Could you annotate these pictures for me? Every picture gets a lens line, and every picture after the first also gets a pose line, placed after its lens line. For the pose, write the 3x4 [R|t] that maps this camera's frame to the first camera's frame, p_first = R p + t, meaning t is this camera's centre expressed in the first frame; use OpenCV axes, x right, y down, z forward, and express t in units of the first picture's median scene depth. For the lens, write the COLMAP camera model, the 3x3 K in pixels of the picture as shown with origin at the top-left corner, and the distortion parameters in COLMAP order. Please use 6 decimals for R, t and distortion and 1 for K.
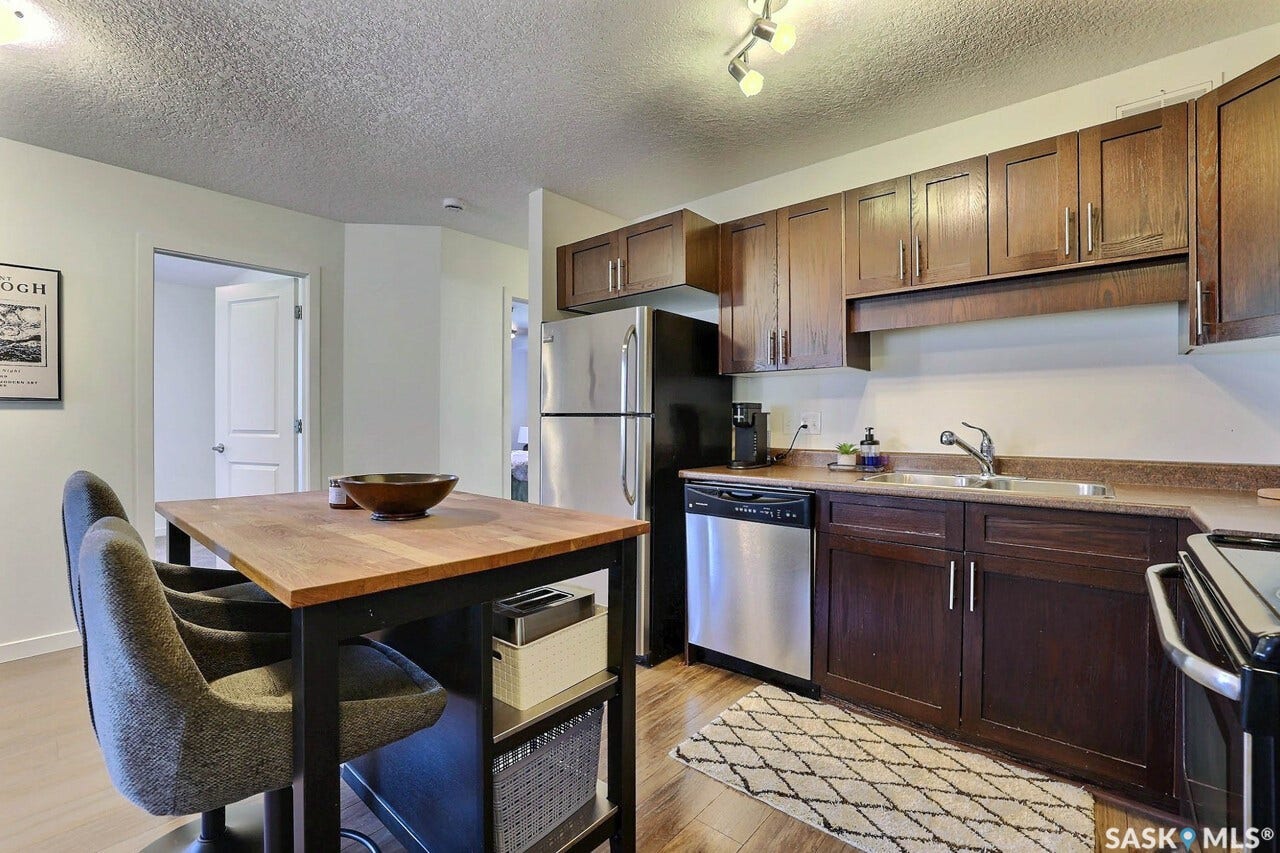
lens RADIAL K [[553.7, 0, 633.6], [0, 553.7, 421.4], [0, 0, 1]] dist [-0.032803, 0.007602]
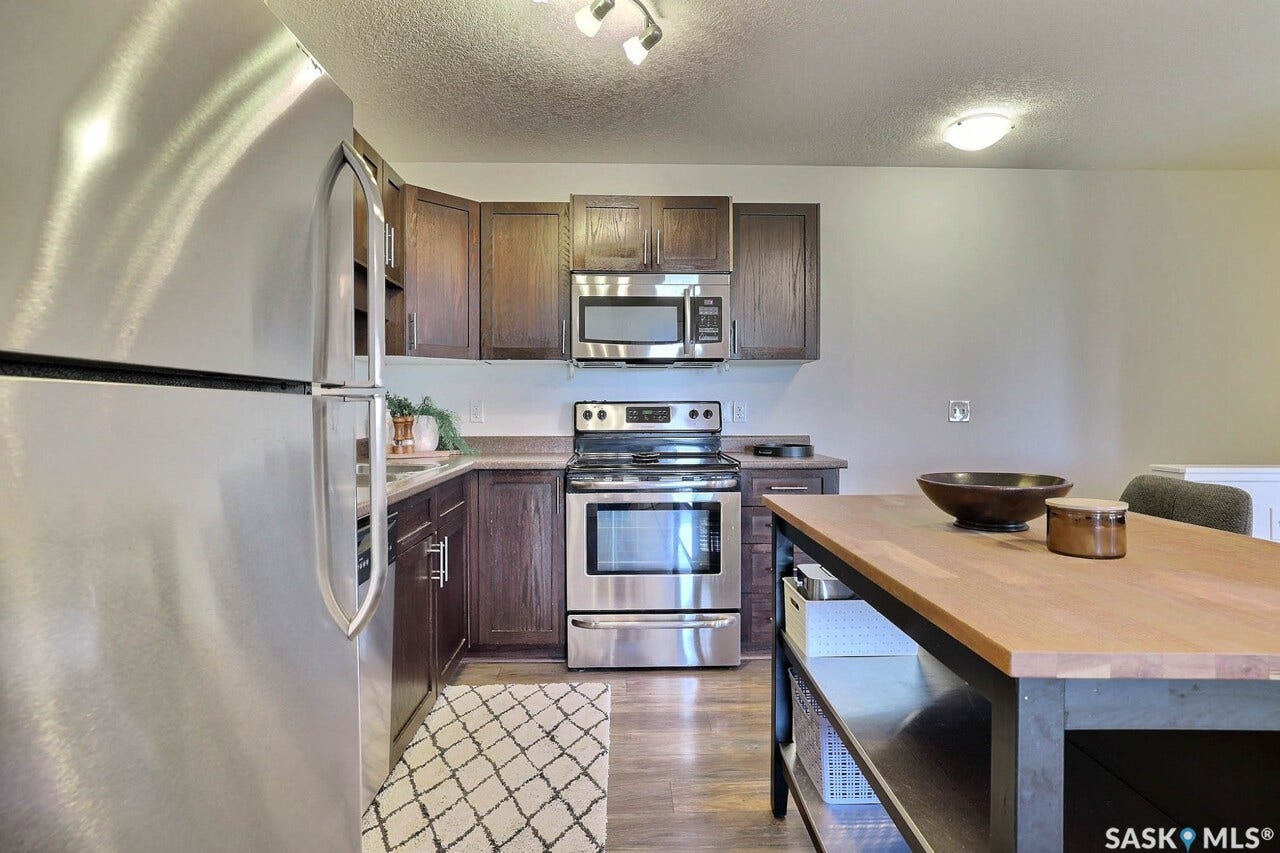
lens RADIAL K [[685.4, 0, 631.7], [0, 685.4, 421.5], [0, 0, 1]] dist [-0.006020, -0.002269]
pose [[-0.677116, -0.009940, 0.735810, -0.466477], [0.000280, 0.999905, 0.013765, 0.005466], [-0.735877, 0.009527, -0.677049, 1.191498]]
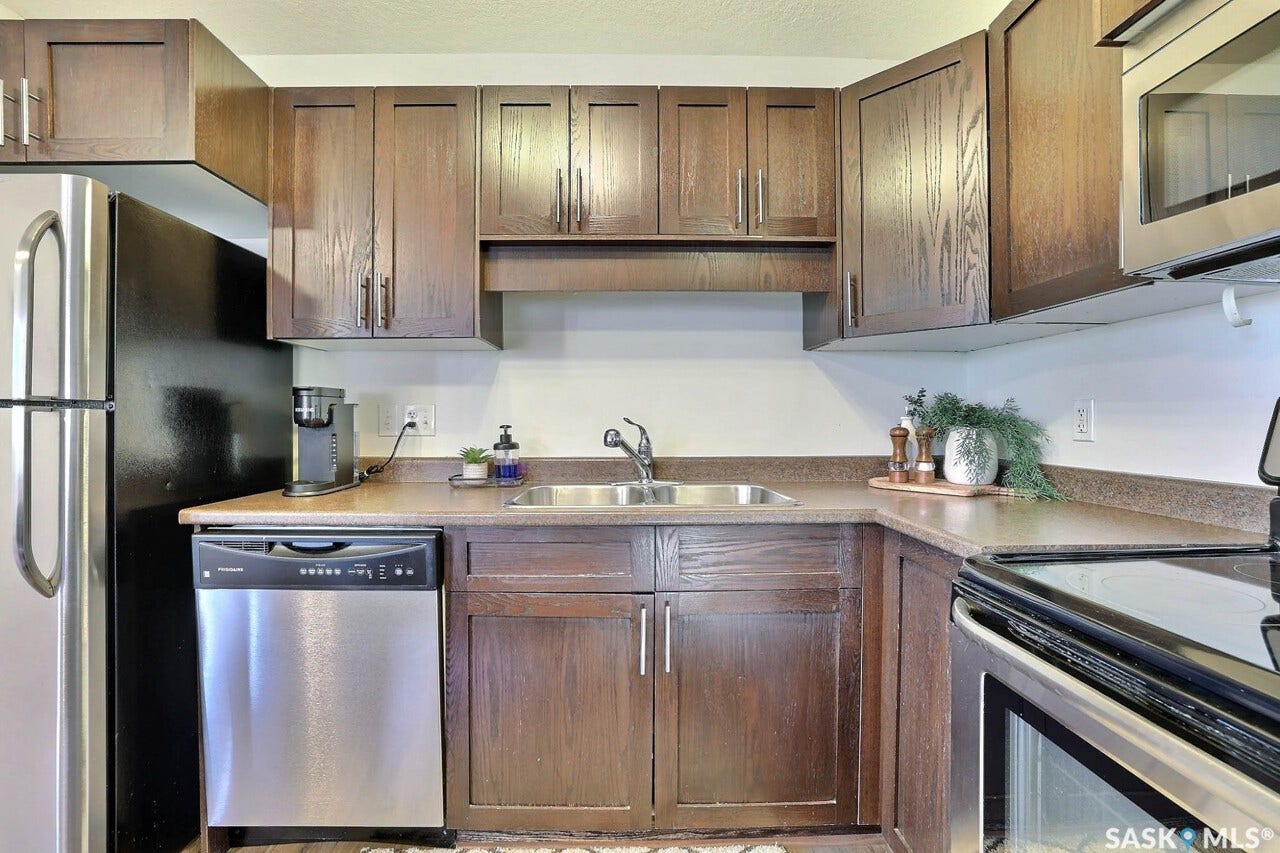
lens RADIAL K [[553.7, 0, 629.9], [0, 553.7, 421.1], [0, 0, 1]] dist [-0.032803, 0.007602]
pose [[0.747432, -0.005939, 0.664312, 0.062263], [0.003180, 0.999981, 0.005362, 0.002050], [-0.664331, -0.001895, 0.747436, 0.340224]]
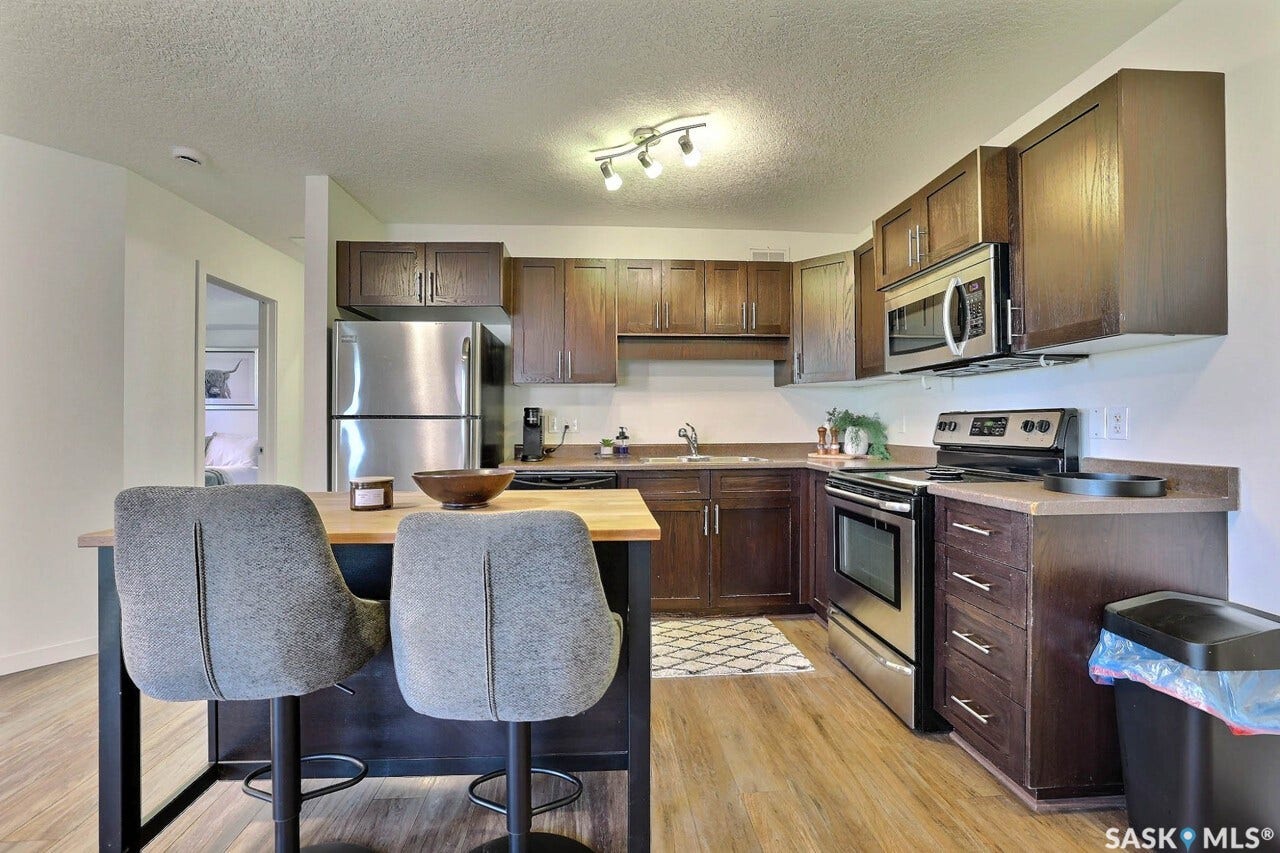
lens RADIAL K [[553.7, 0, 634.4], [0, 553.7, 419.8], [0, 0, 1]] dist [-0.032803, 0.007602]
pose [[0.704859, 0.000543, 0.709347, -0.561036], [0.005394, 0.999967, -0.006125, 0.001845], [-0.709327, 0.008144, 0.704833, -0.023091]]
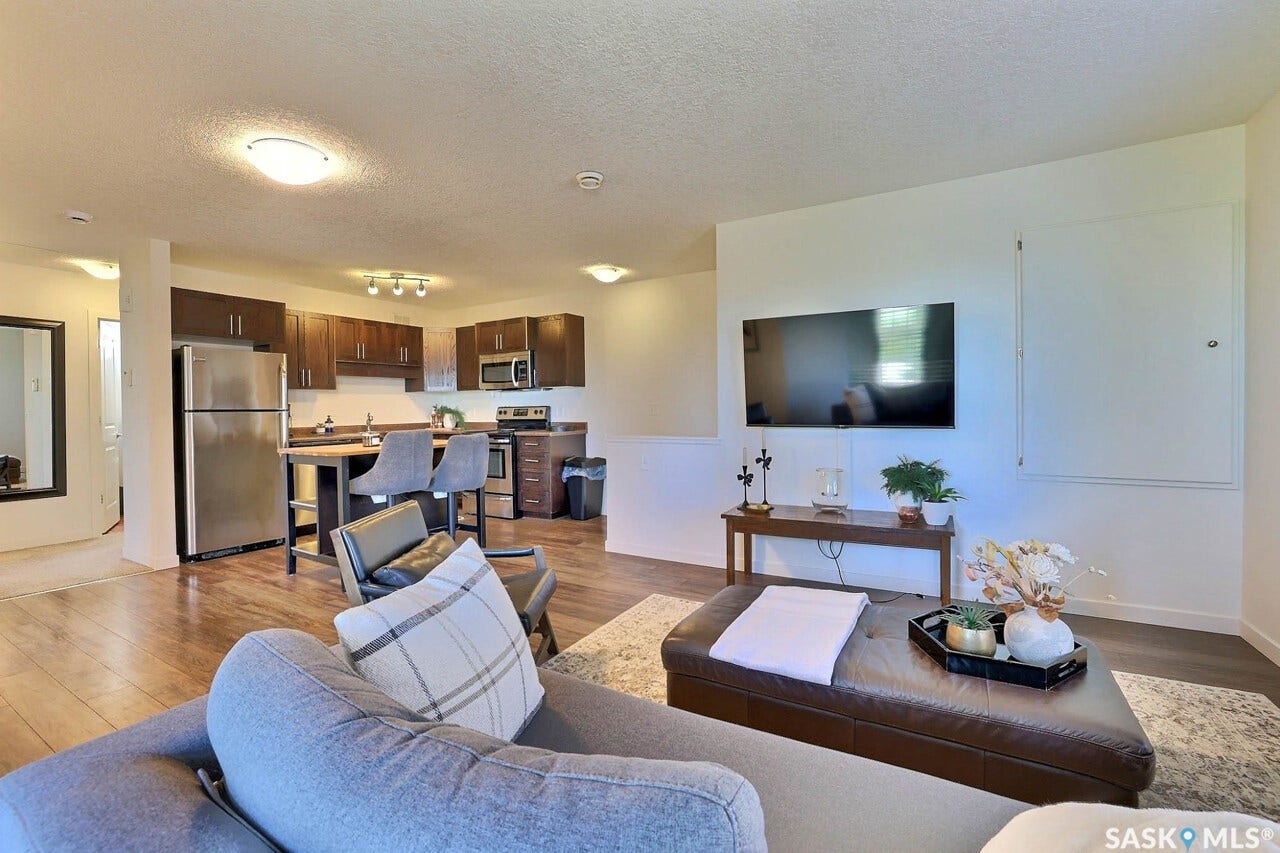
lens RADIAL K [[553.7, 0, 617.8], [0, 553.7, 414.6], [0, 0, 1]] dist [-0.032803, 0.007602]
pose [[-0.156107, -0.010745, 0.987682, -2.037572], [0.015212, 0.999796, 0.013282, -0.005421], [-0.987623, 0.017098, -0.155912, 0.167132]]
